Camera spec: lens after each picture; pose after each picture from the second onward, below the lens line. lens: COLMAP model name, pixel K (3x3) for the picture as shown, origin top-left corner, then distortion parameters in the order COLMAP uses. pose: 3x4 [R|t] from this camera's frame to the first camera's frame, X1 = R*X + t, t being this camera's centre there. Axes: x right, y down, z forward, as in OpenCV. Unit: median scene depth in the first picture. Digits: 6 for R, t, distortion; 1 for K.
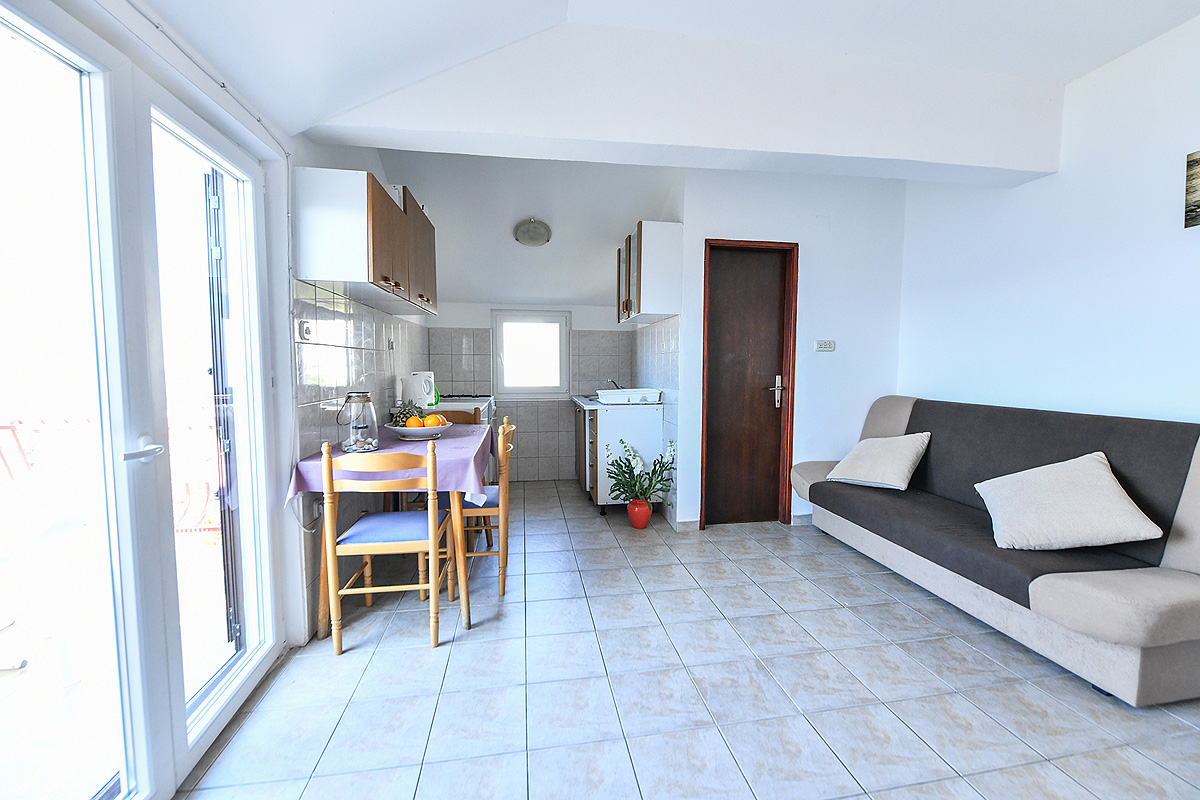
lens RADIAL K [[479.4, 0, 604.5], [0, 479.4, 394.8], [0, 0, 1]] dist [-0.000080, -0.000133]
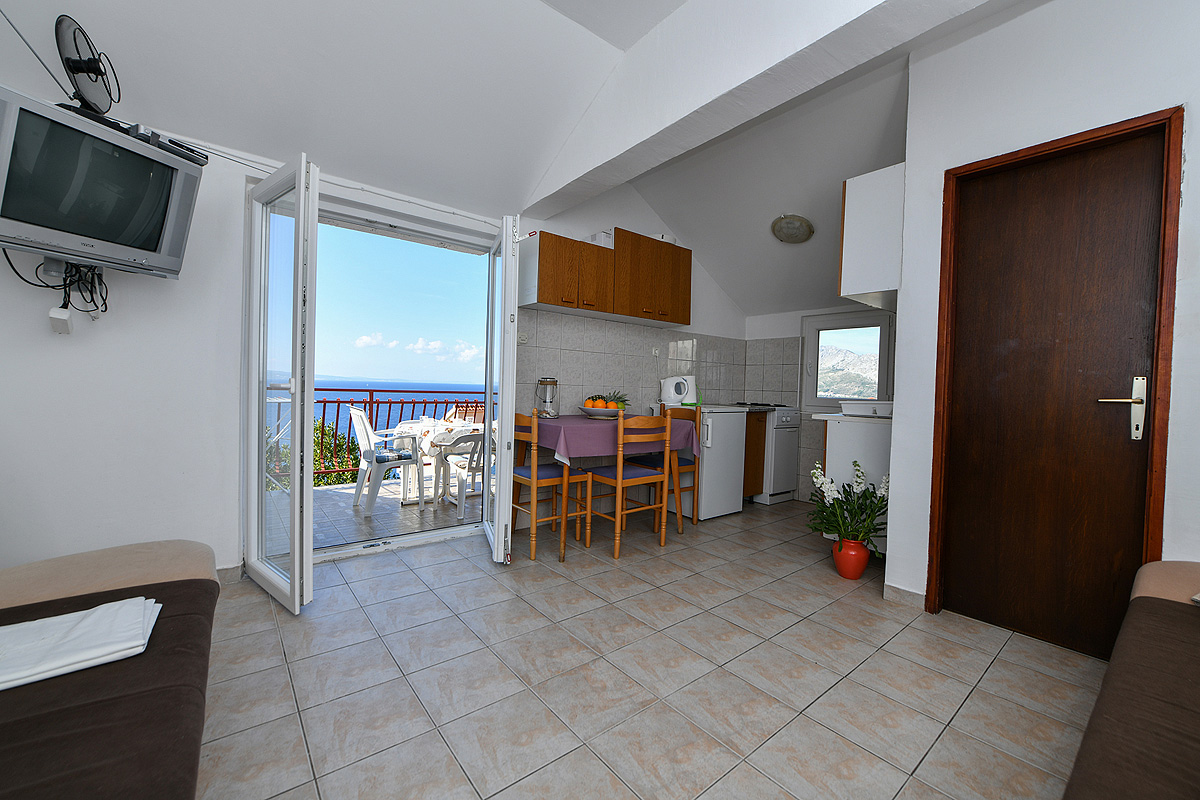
lens RADIAL K [[468.0, 0, 600.0], [0, 468.0, 400.0], [0, 0, 1]] dist [-0.000281, -0.000051]
pose [[0.482397, 0.030720, -0.875414, 0.539049], [-0.071344, 0.997442, -0.004312, 0.028432], [0.873043, 0.064536, 0.483355, 0.277303]]
